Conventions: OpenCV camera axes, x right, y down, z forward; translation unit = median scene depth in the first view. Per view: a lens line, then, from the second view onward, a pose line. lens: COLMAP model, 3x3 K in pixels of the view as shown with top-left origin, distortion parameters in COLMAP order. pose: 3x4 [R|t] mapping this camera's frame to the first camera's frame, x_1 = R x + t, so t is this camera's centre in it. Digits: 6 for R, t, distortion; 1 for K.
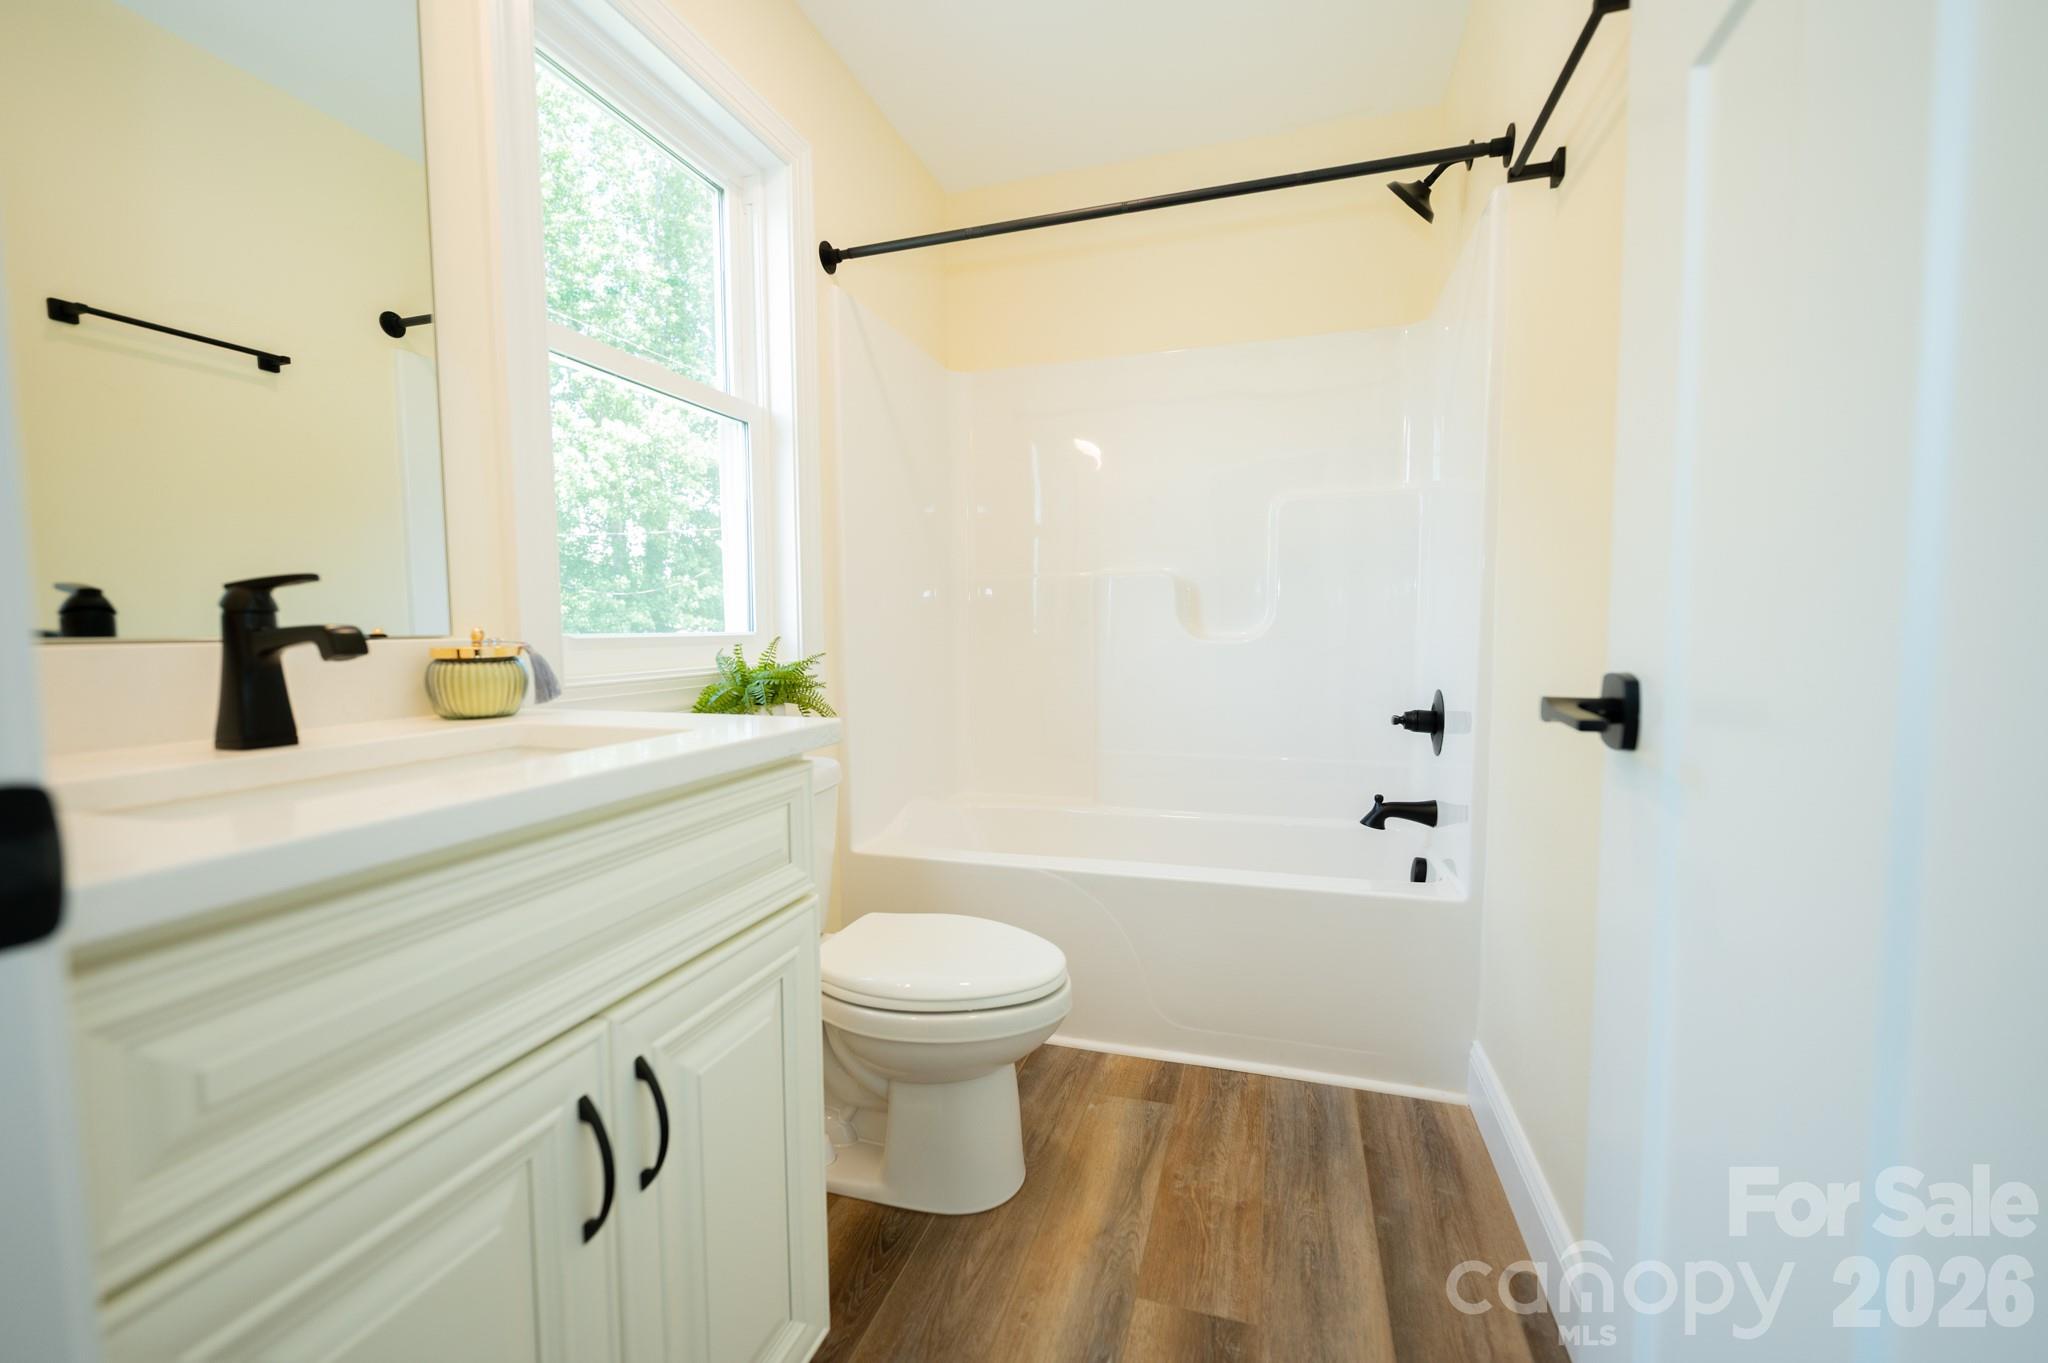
lens RADIAL K [[836.2, 0, 1026.8], [0, 836.2, 680.5], [0, 0, 1]] dist [-0.001961, -0.001172]
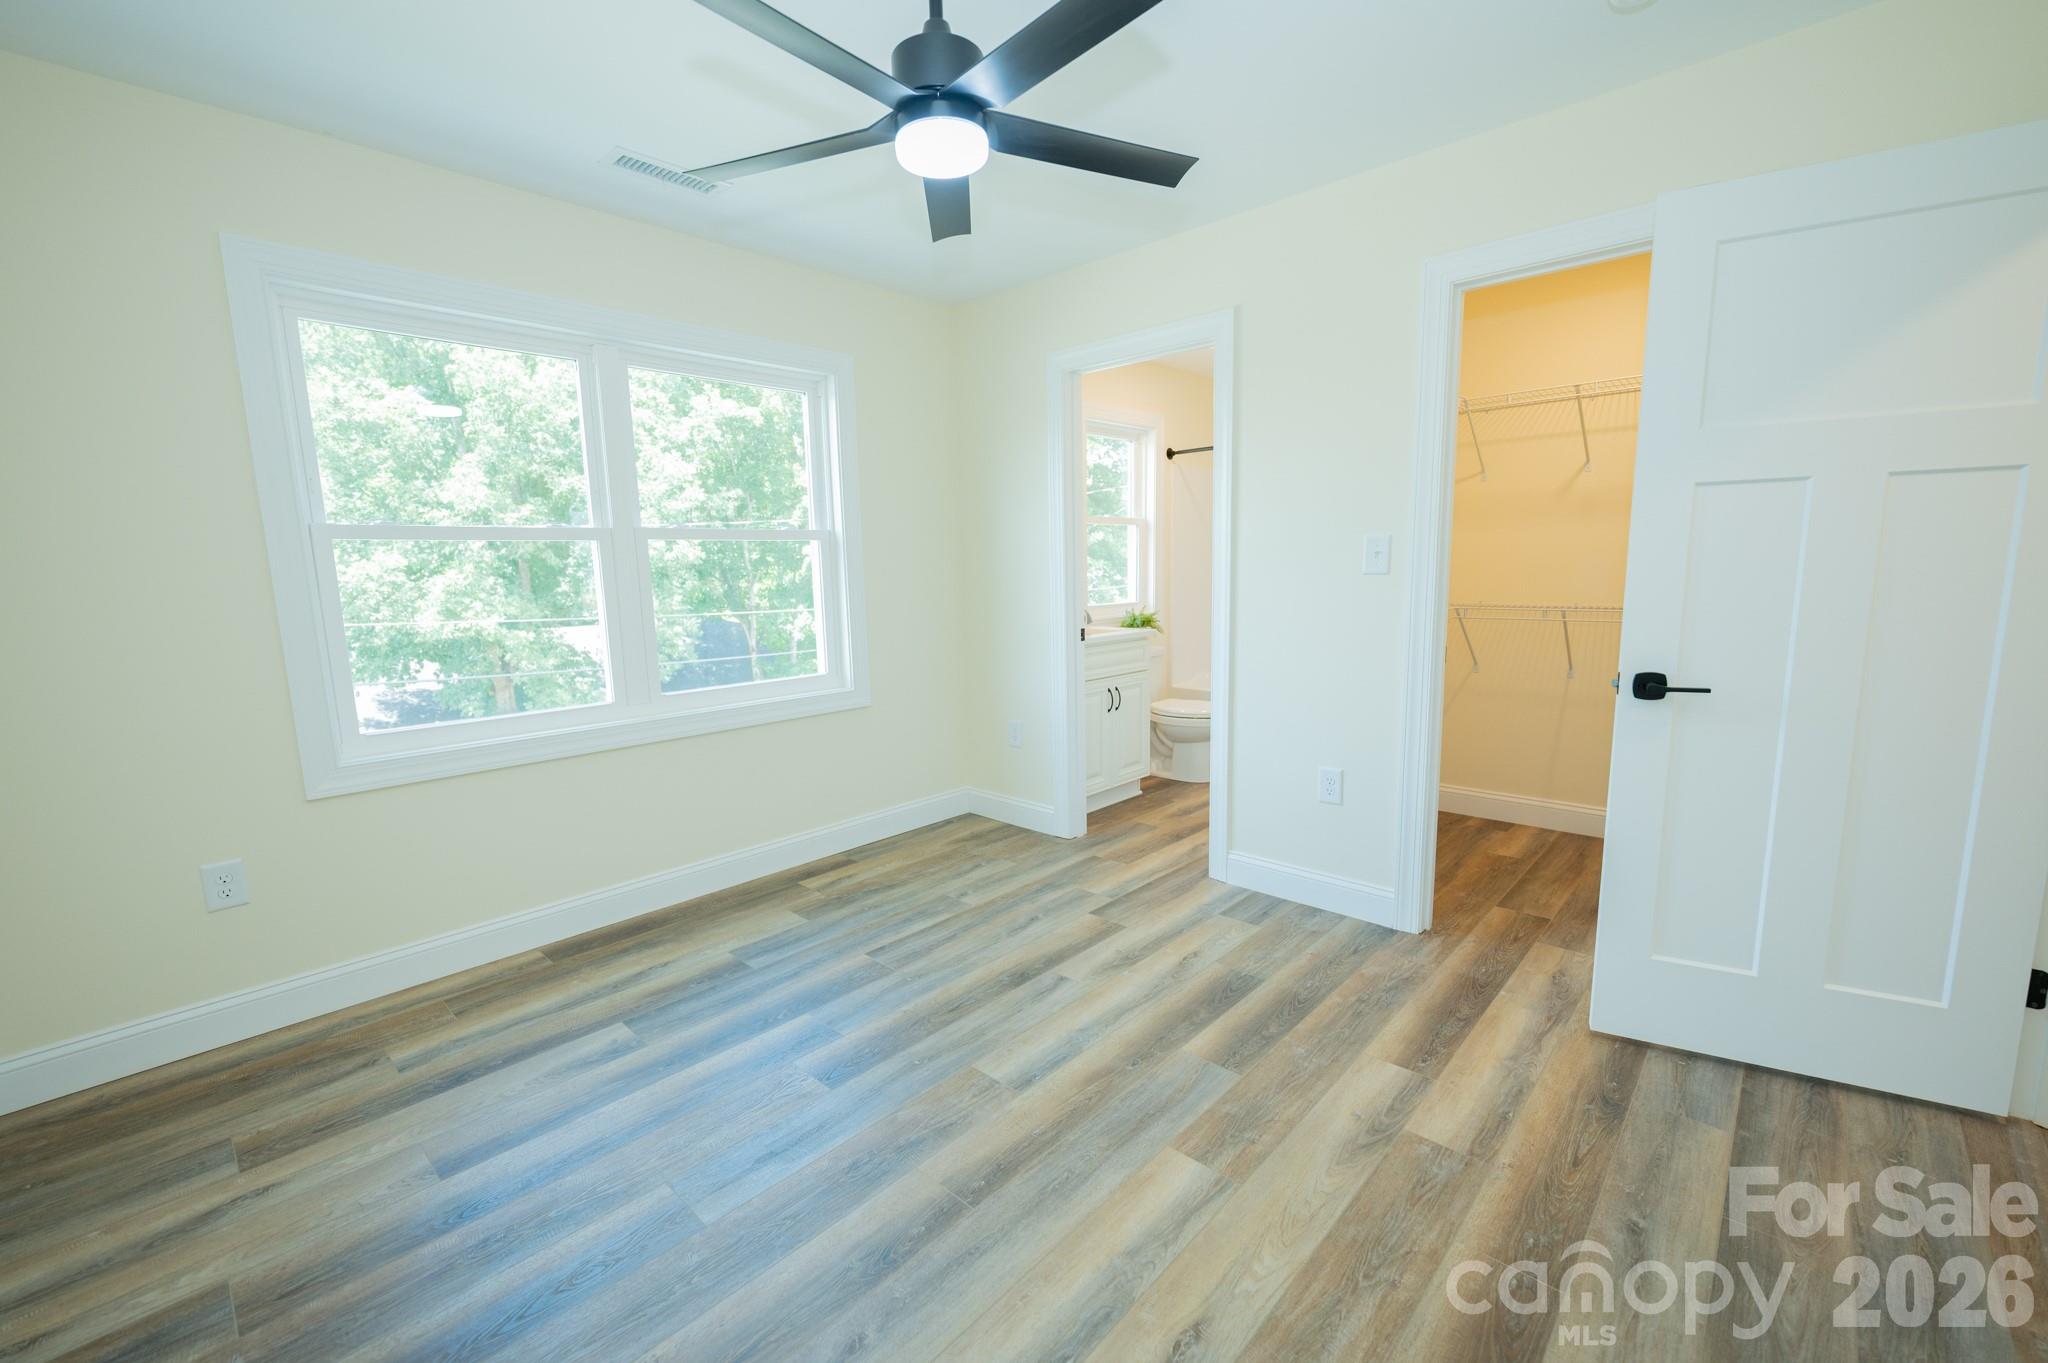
lens RADIAL K [[836.2, 0, 1019.0], [0, 836.2, 680.5], [0, 0, 1]] dist [-0.001961, -0.001172]
pose [[0.897359, 0.052315, -0.438189, 0.813346], [-0.016921, 0.996297, 0.084295, -0.032206], [0.440977, -0.068228, 0.894922, -2.483269]]
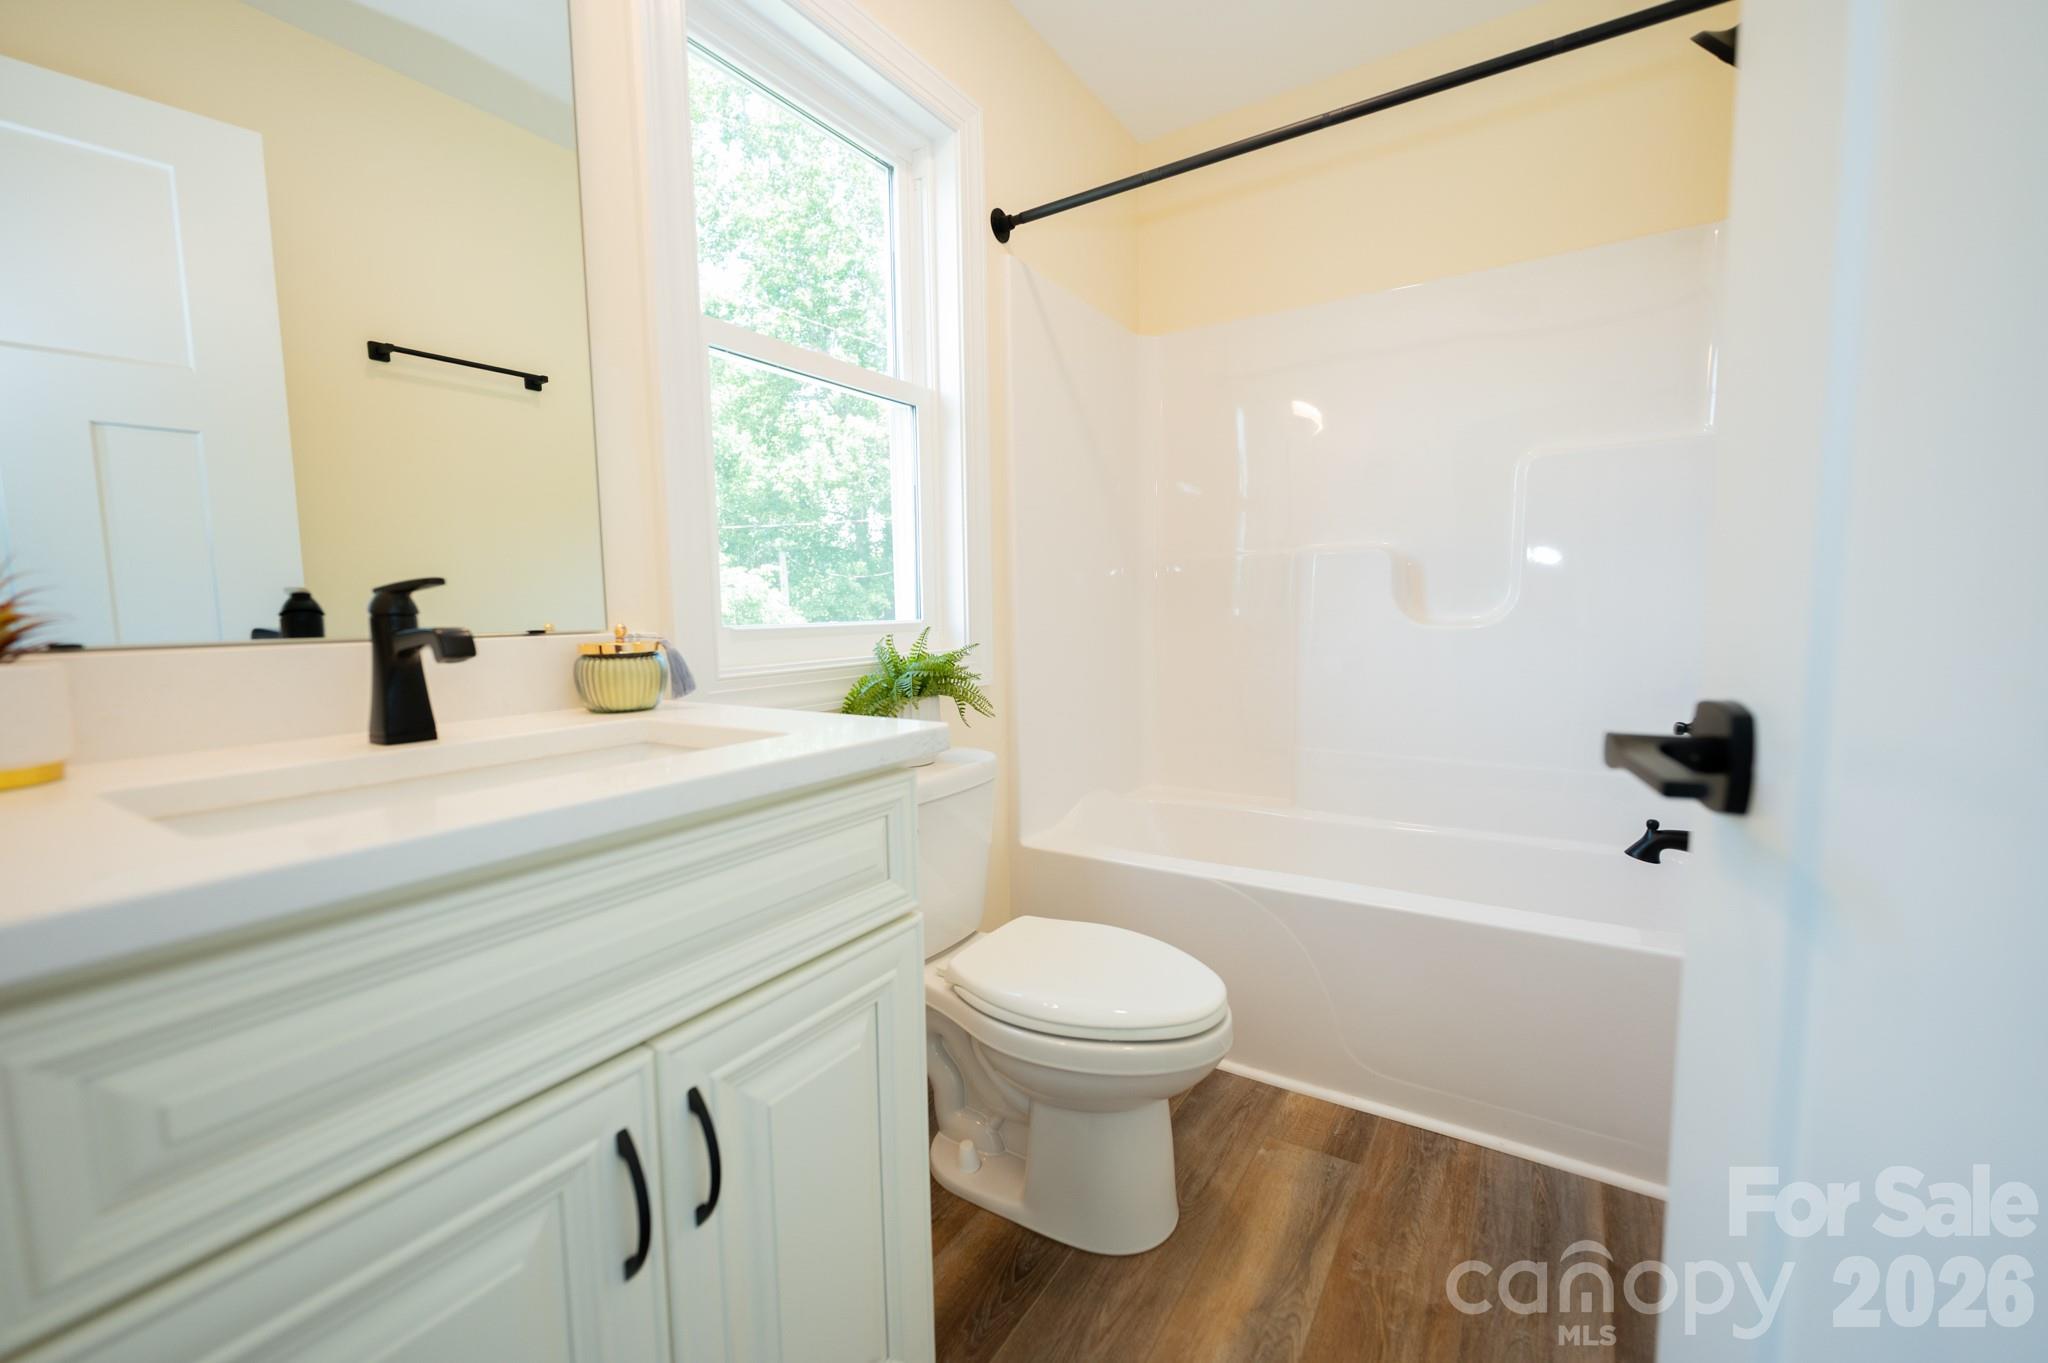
lens RADIAL K [[836.2, 0, 1020.8], [0, 836.2, 686.0], [0, 0, 1]] dist [-0.001961, -0.001172]
pose [[0.964069, 0.017985, -0.265042, 0.074510], [-0.009303, 0.999379, 0.033978, -0.021315], [0.265488, -0.030291, 0.963638, 0.113695]]
